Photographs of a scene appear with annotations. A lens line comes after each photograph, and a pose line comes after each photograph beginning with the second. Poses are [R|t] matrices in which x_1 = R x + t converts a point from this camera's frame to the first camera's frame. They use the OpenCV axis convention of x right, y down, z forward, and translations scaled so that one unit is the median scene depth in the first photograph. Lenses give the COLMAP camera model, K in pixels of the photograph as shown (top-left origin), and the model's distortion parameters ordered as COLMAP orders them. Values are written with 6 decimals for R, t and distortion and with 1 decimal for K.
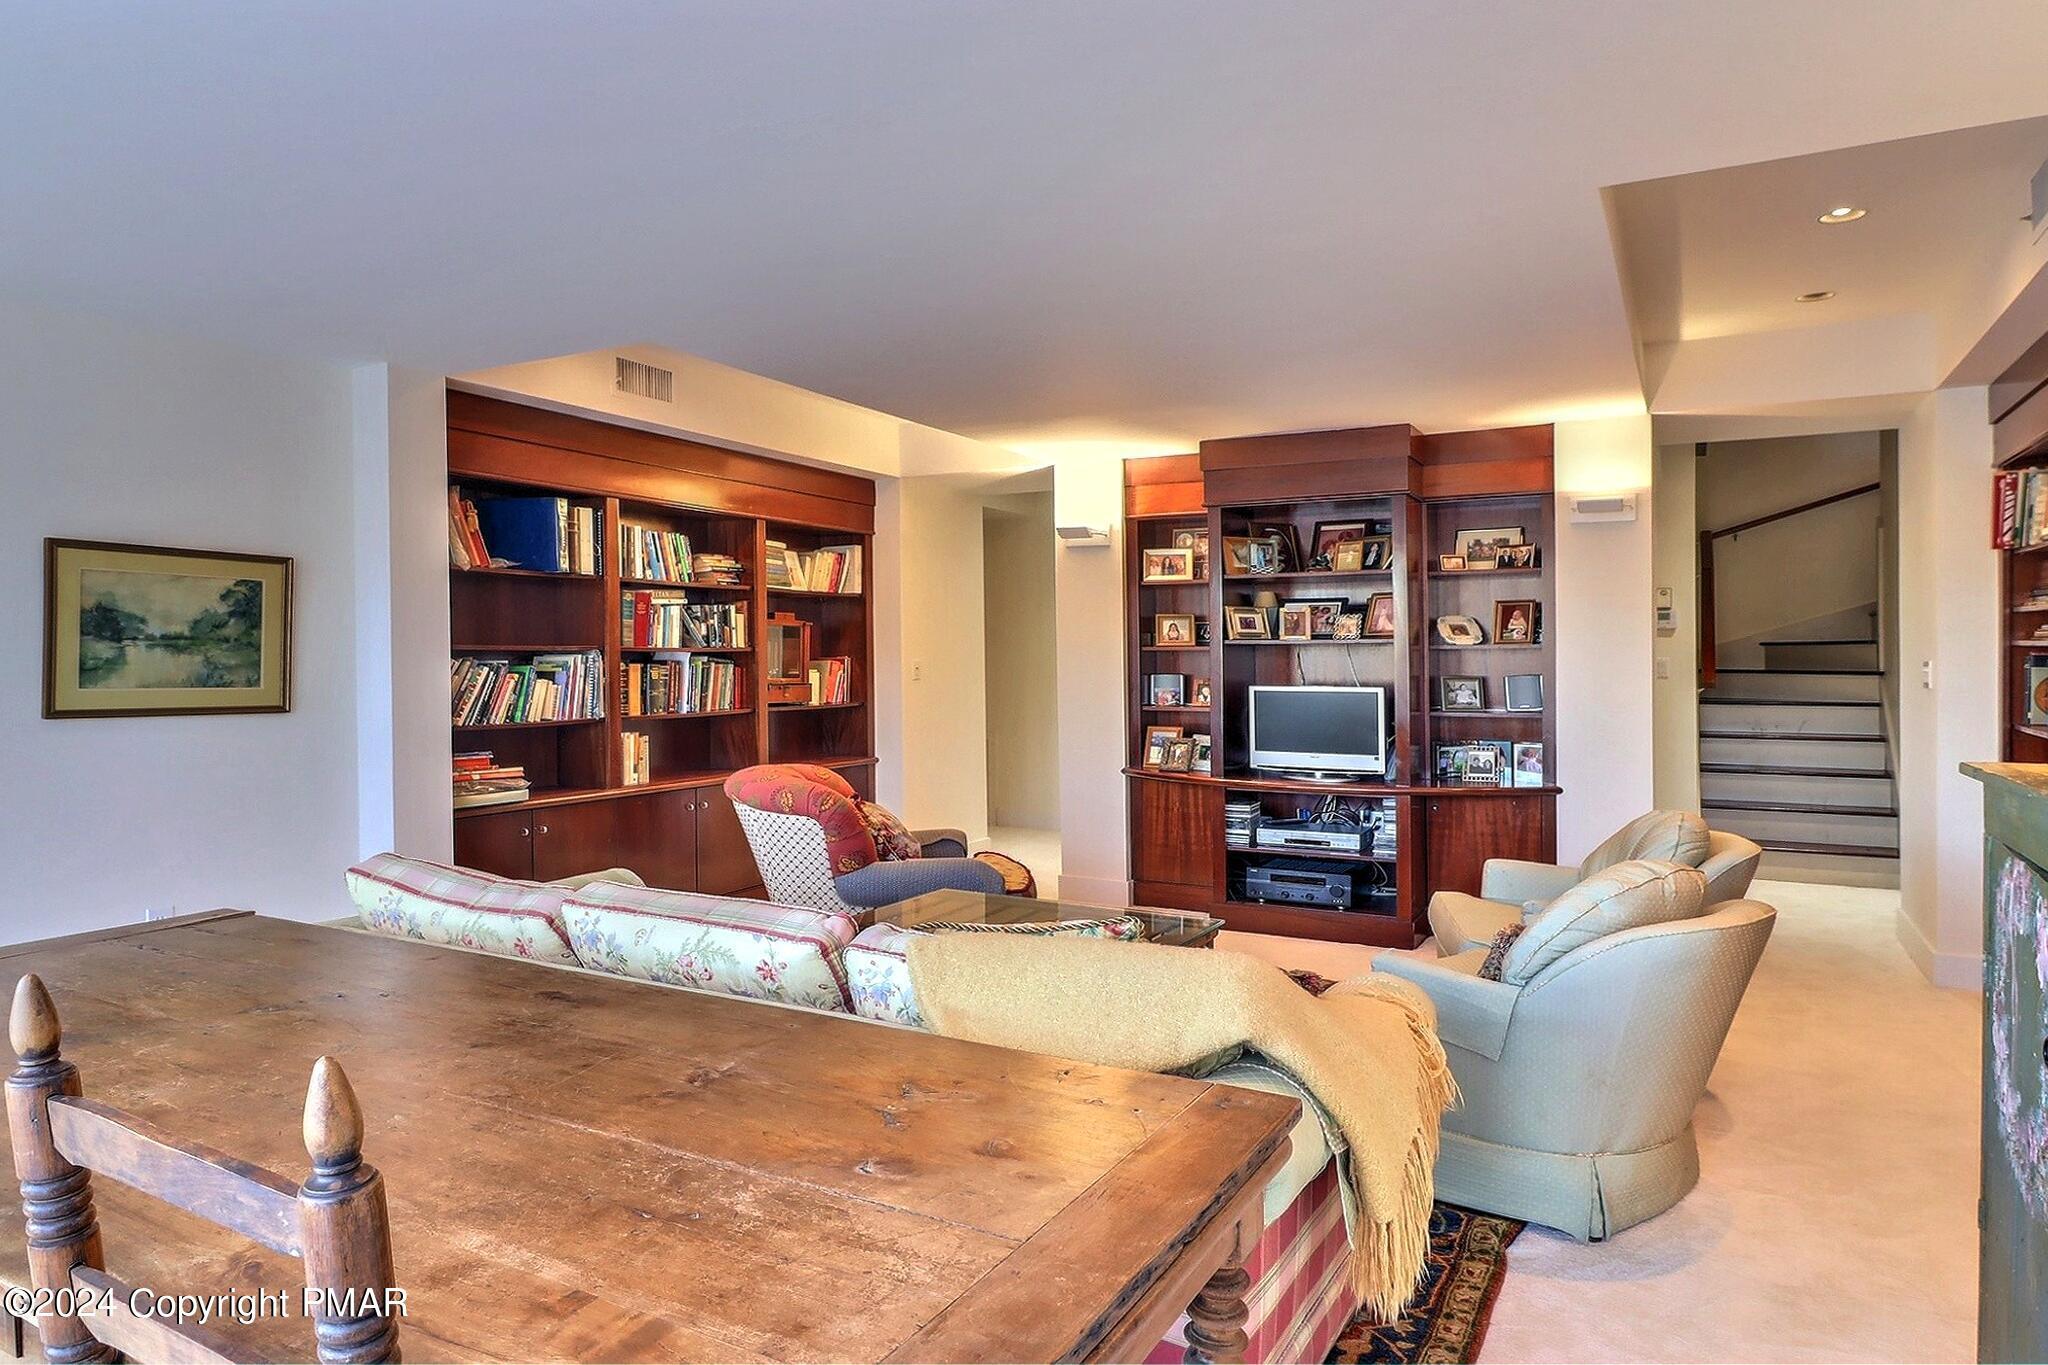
lens RADIAL K [[1137.1, 0, 1024.0], [0, 1137.1, 682.5], [0, 0, 1]] dist [0.005133, 0.000112]
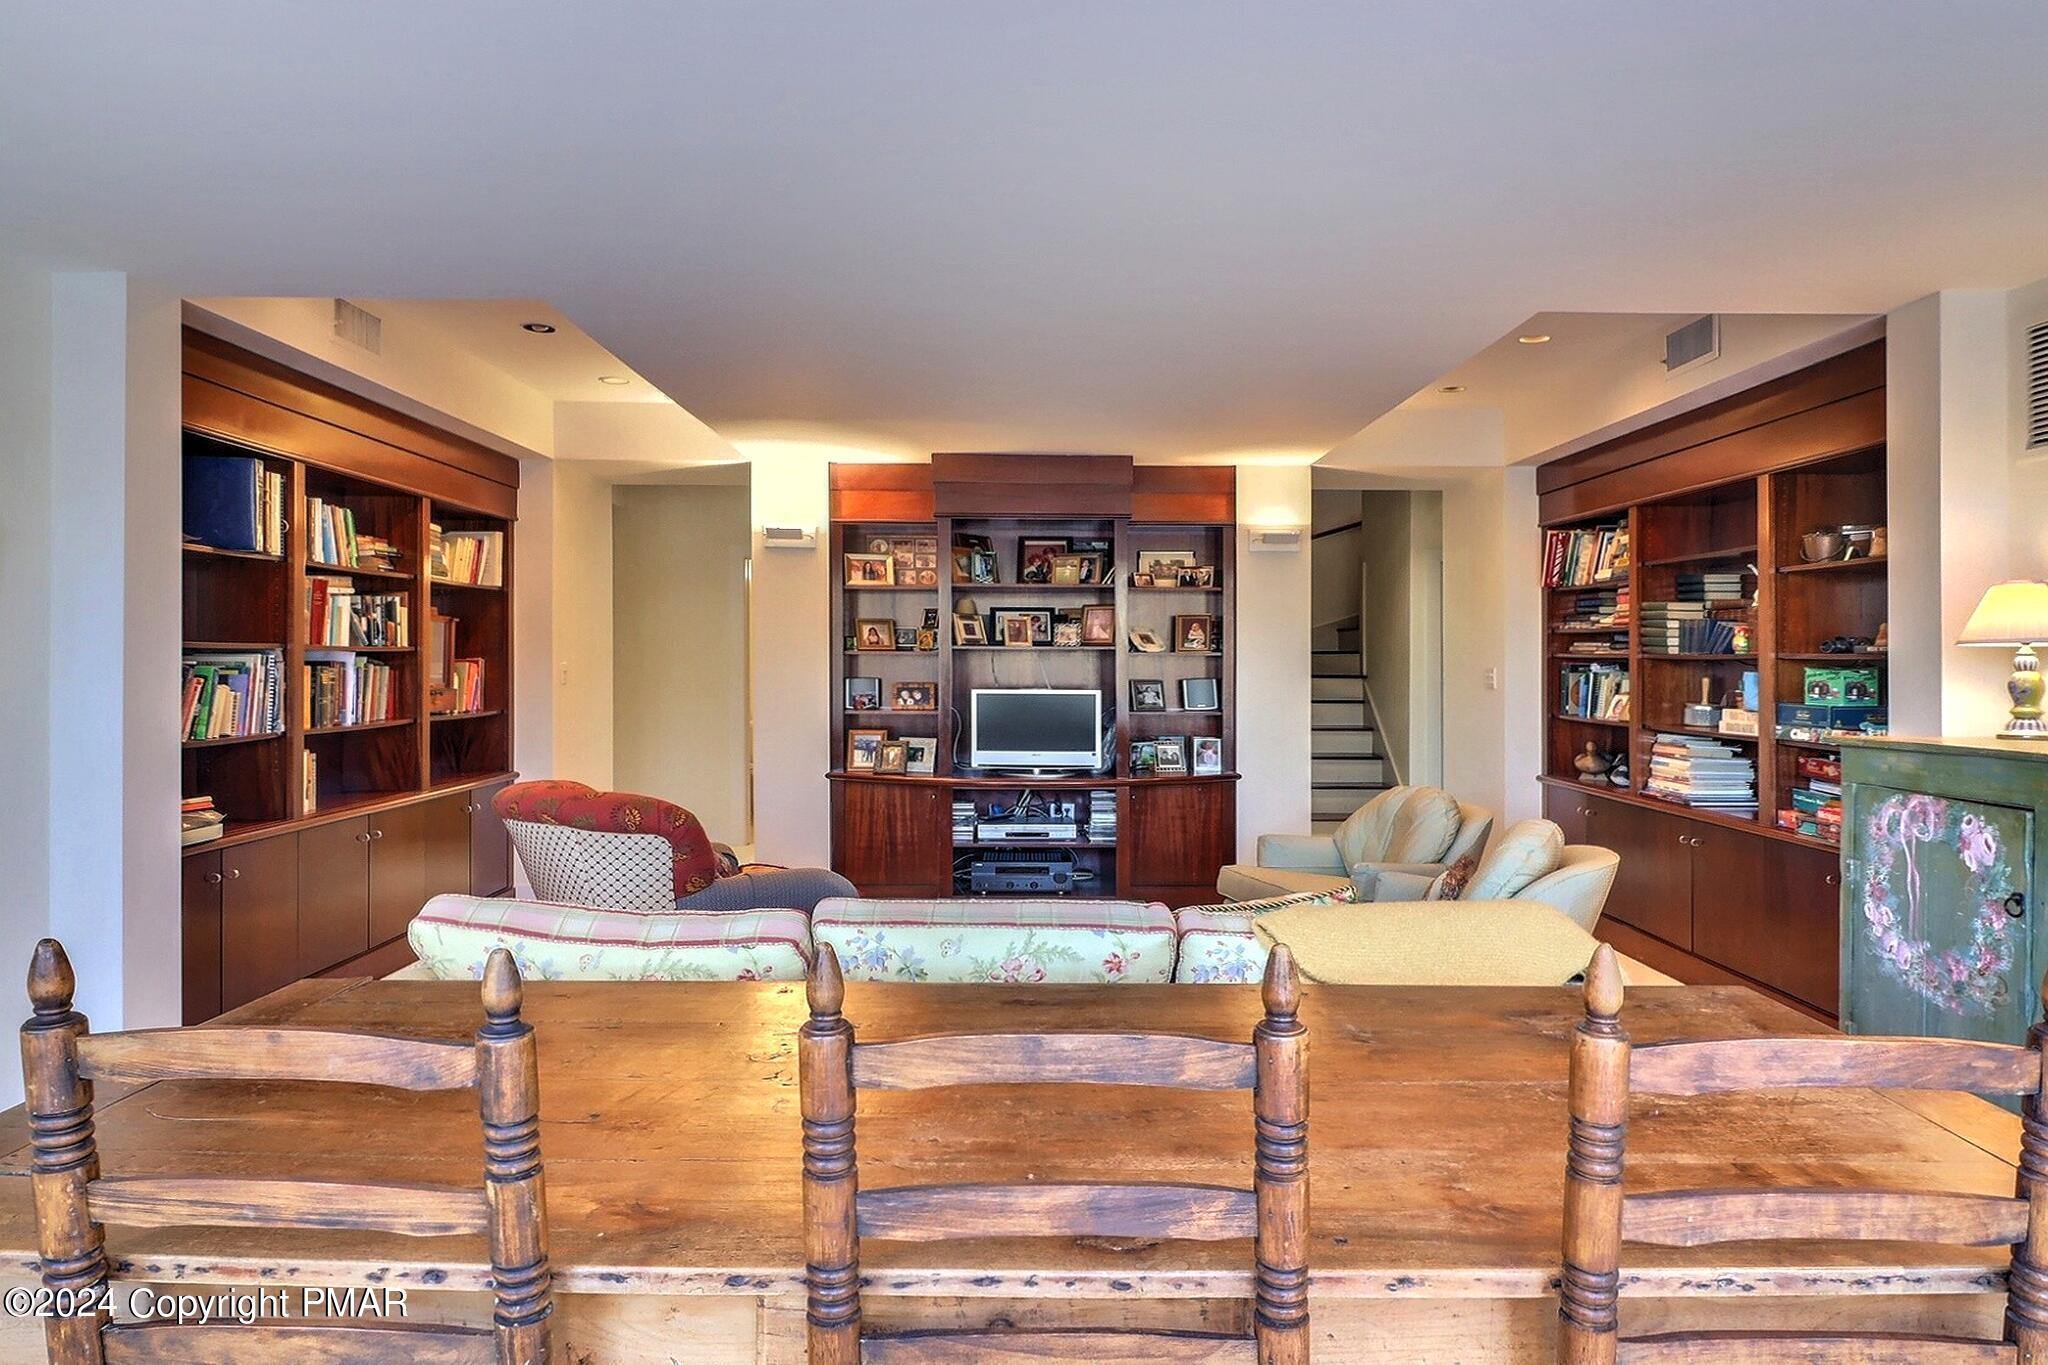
lens RADIAL K [[1149.8, 0, 1024.0], [0, 1149.8, 682.5], [0, 0, 1]] dist [0.020497, -0.035415]
pose [[0.895803, -0.001992, 0.444446, -0.235056], [0.003342, 0.999992, -0.002253, -0.000702], [-0.444438, 0.003503, 0.895803, 0.027181]]
